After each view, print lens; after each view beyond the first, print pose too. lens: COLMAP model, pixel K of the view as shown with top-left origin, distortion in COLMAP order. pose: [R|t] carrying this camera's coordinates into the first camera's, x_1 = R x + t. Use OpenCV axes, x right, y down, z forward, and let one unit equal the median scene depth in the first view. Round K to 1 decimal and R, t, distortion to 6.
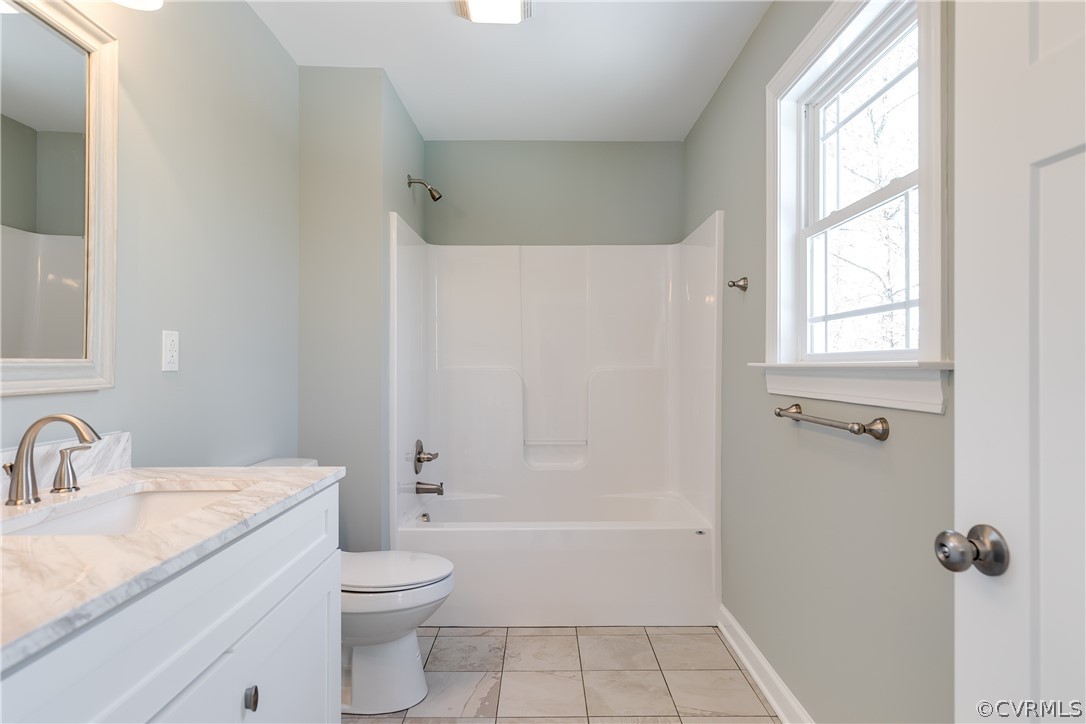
lens RADIAL K [[600.2, 0, 539.1], [0, 600.2, 366.0], [0, 0, 1]] dist [0.014206, -0.004103]
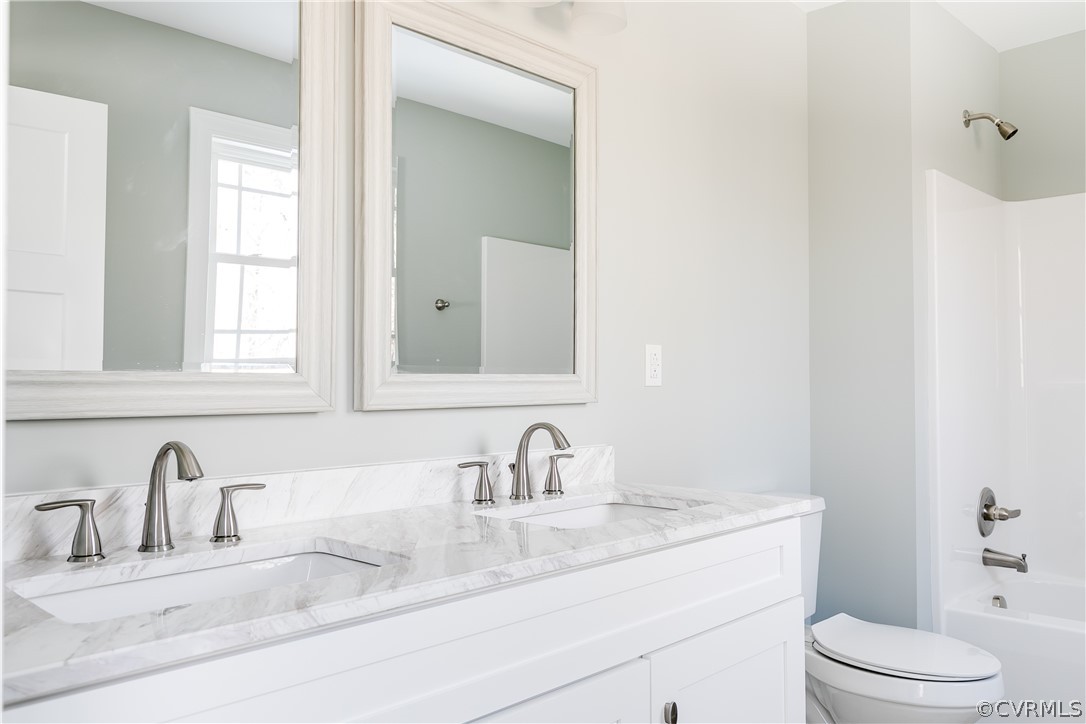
lens RADIAL K [[841.7, 0, 565.3], [0, 841.7, 370.8], [0, 0, 1]] dist [0.020864, -0.017002]
pose [[0.728718, -0.013801, -0.684675, 0.181549], [0.002894, 0.999850, -0.017073, 0.006044], [0.684808, 0.010460, 0.728649, -0.067445]]
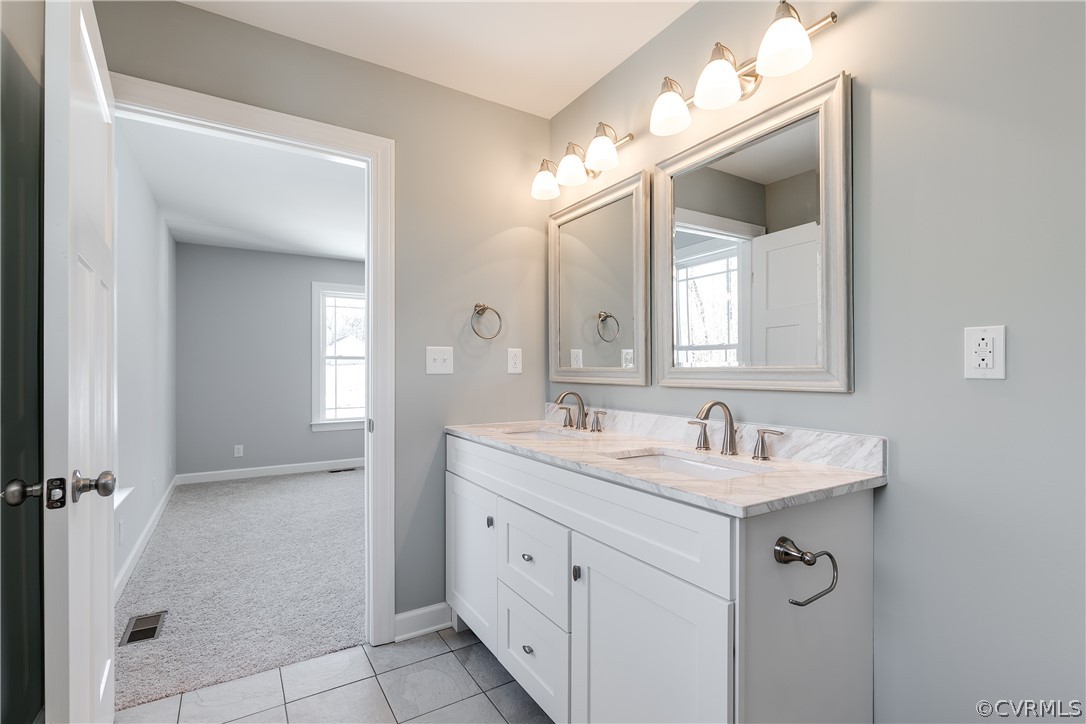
lens RADIAL K [[494.4, 0, 547.2], [0, 494.4, 359.4], [0, 0, 1]] dist [0.016436, -0.003881]
pose [[-0.837842, -0.008495, -0.545846, 0.175146], [0.000832, 0.999858, -0.016837, -0.005319], [0.545912, -0.014561, -0.837716, 1.080367]]
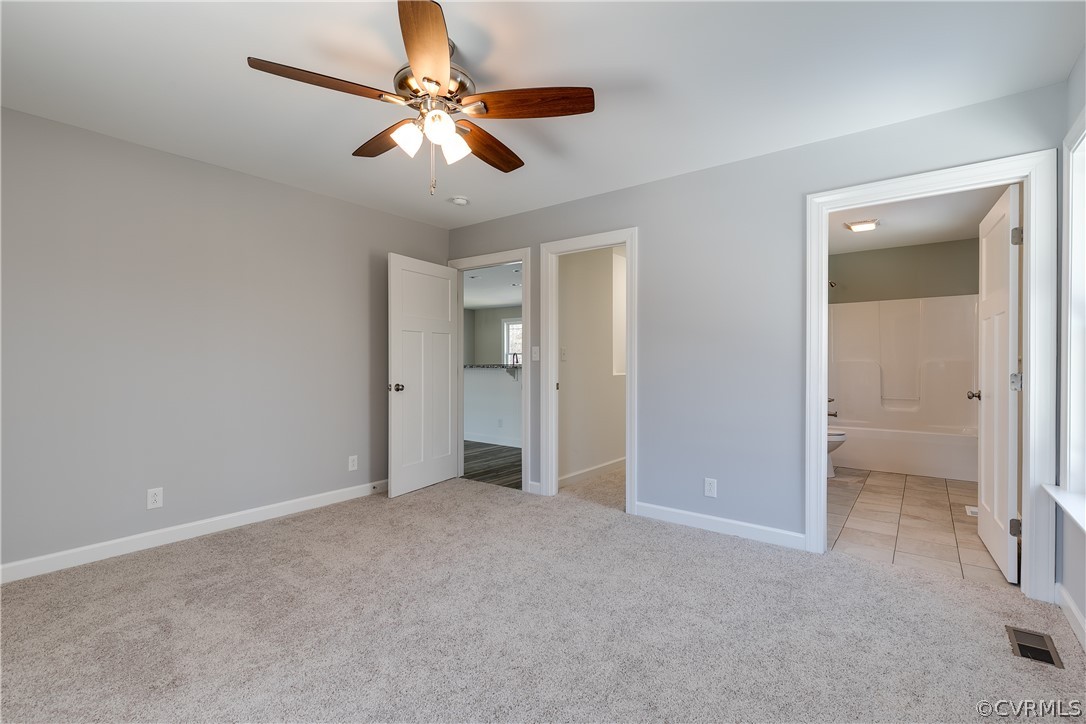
lens RADIAL K [[494.4, 0, 541.5], [0, 494.4, 361.7], [0, 0, 1]] dist [0.016436, -0.003881]
pose [[0.795334, 0.002953, -0.606164, 0.143385], [0.009970, 0.999789, 0.017952, -0.063246], [0.606090, -0.020322, 0.795137, -1.829531]]
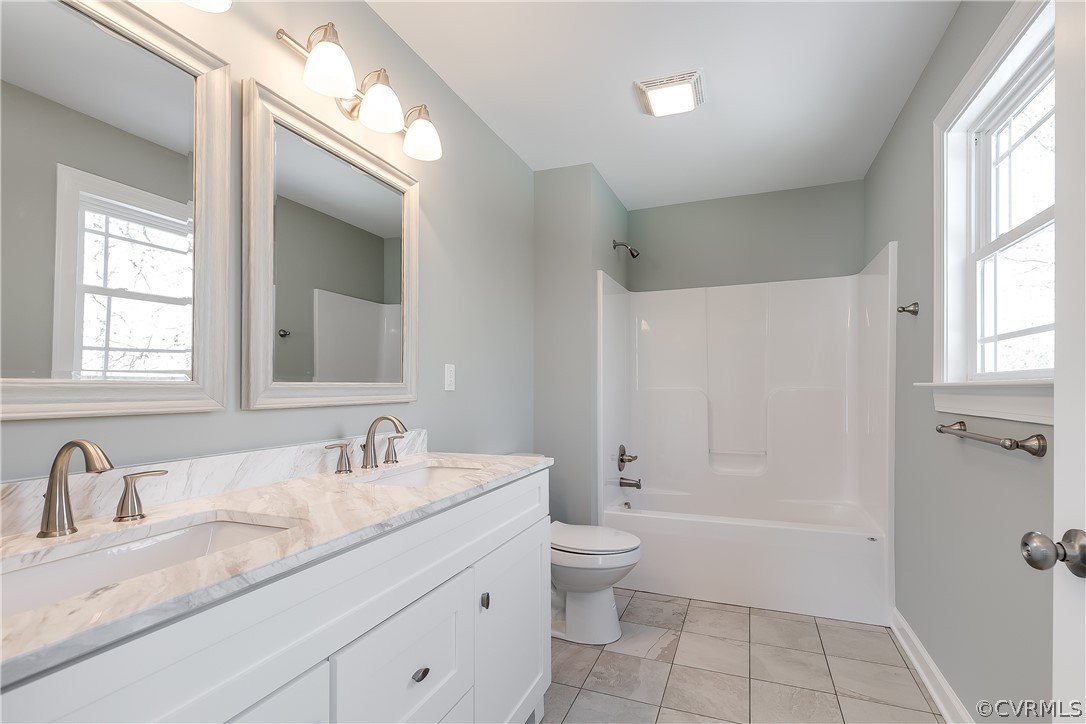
lens RADIAL K [[494.4, 0, 555.9], [0, 494.4, 389.0], [0, 0, 1]] dist [0.016436, -0.003881]
pose [[0.933079, -0.002729, -0.359661, 0.078059], [0.003072, 0.999995, 0.000381, 0.004031], [0.359658, -0.001461, 0.933083, -0.062744]]
